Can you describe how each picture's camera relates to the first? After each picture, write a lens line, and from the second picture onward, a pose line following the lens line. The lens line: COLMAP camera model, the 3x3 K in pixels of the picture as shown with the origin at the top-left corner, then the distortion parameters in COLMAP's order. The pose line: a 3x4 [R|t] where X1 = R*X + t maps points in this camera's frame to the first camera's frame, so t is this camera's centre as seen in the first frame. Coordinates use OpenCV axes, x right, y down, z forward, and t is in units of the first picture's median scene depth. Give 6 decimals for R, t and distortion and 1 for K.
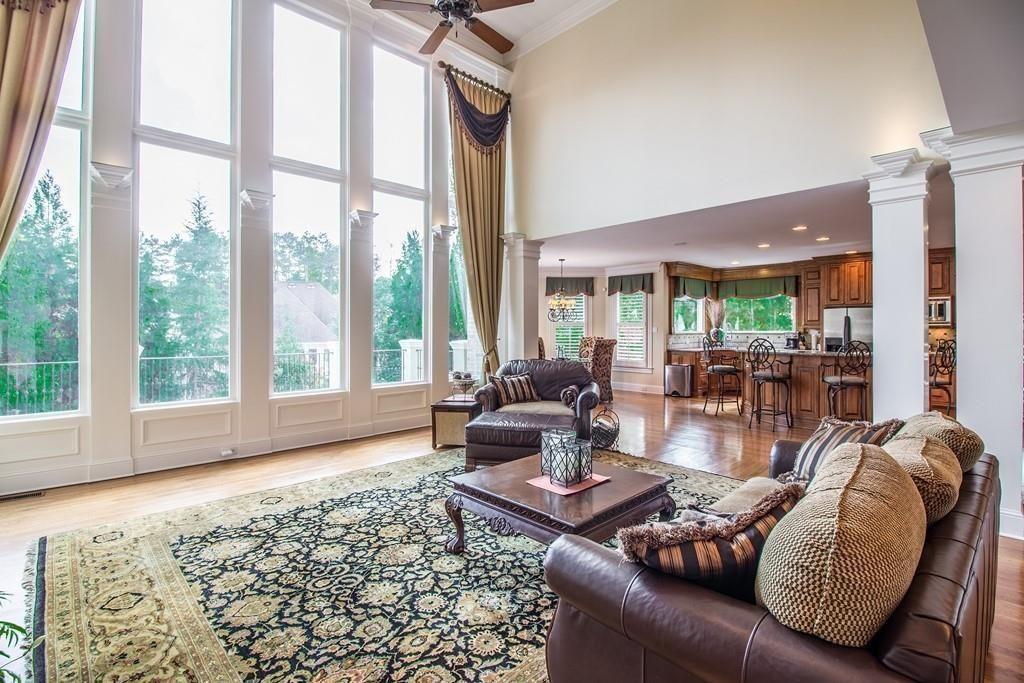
lens RADIAL K [[481.3, 0, 509.8], [0, 481.3, 333.1], [0, 0, 1]] dist [-0.016179, -0.003589]
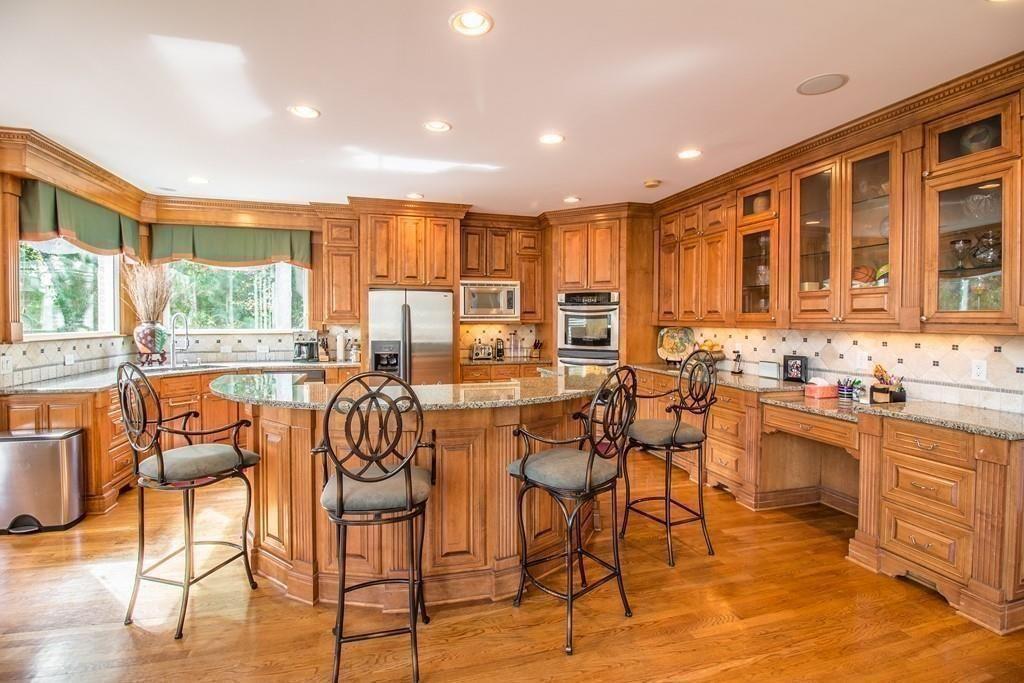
lens RADIAL K [[481.3, 0, 508.3], [0, 481.3, 328.0], [0, 0, 1]] dist [-0.016179, -0.003589]
pose [[0.472557, -0.013352, 0.881199, 0.292966], [0.006169, 0.999911, 0.011843, -0.015513], [-0.881279, -0.000160, 0.472597, 0.735656]]
